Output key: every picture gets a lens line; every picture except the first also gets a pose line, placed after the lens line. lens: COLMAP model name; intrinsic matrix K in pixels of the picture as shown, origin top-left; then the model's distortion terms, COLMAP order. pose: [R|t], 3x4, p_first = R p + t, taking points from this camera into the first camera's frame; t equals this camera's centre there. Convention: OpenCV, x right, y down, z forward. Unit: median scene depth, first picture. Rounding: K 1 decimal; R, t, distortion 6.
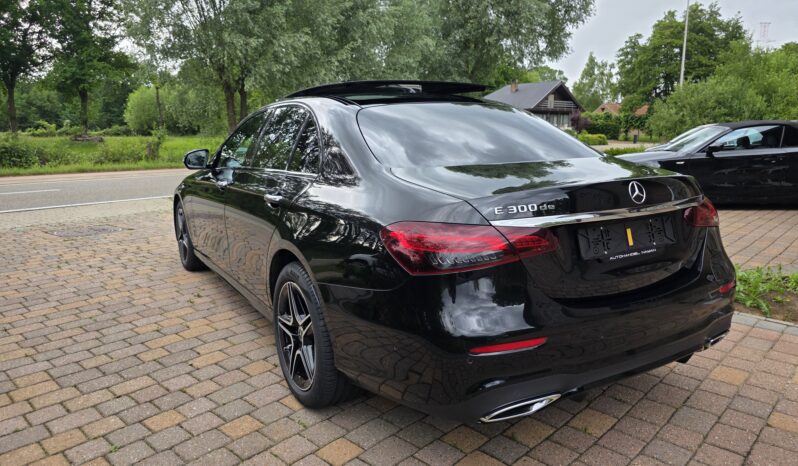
lens RADIAL K [[537.8, 0, 391.3], [0, 537.8, 231.8], [0, 0, 1]] dist [0.045378, -0.039225]
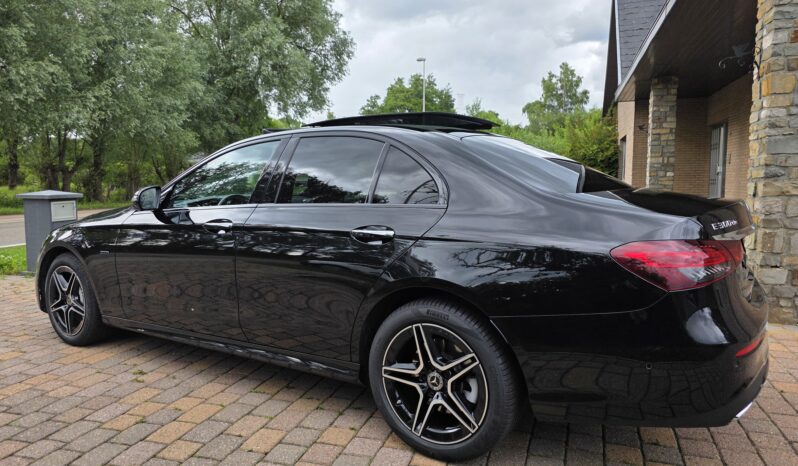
lens RADIAL K [[538.6, 0, 397.0], [0, 538.6, 229.4], [0, 0, 1]] dist [0.050246, -0.043895]
pose [[0.894803, -0.037912, 0.444848, -0.067396], [0.078604, 0.994202, -0.073380, -0.000028], [-0.439487, 0.100627, 0.892595, 0.021492]]
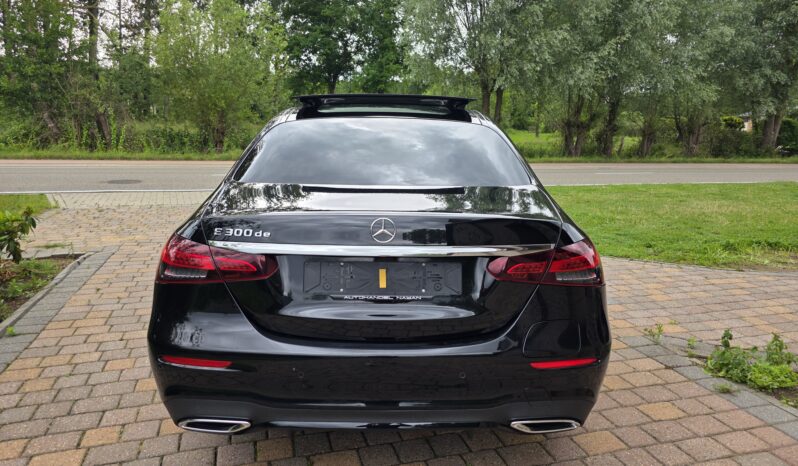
lens RADIAL K [[538.6, 0, 397.0], [0, 538.6, 229.4], [0, 0, 1]] dist [0.050246, -0.043895]
pose [[0.874250, 0.119112, -0.470636, 0.080069], [-0.118604, 0.992462, 0.030862, -0.009398], [0.470765, 0.028839, 0.881787, 0.018911]]
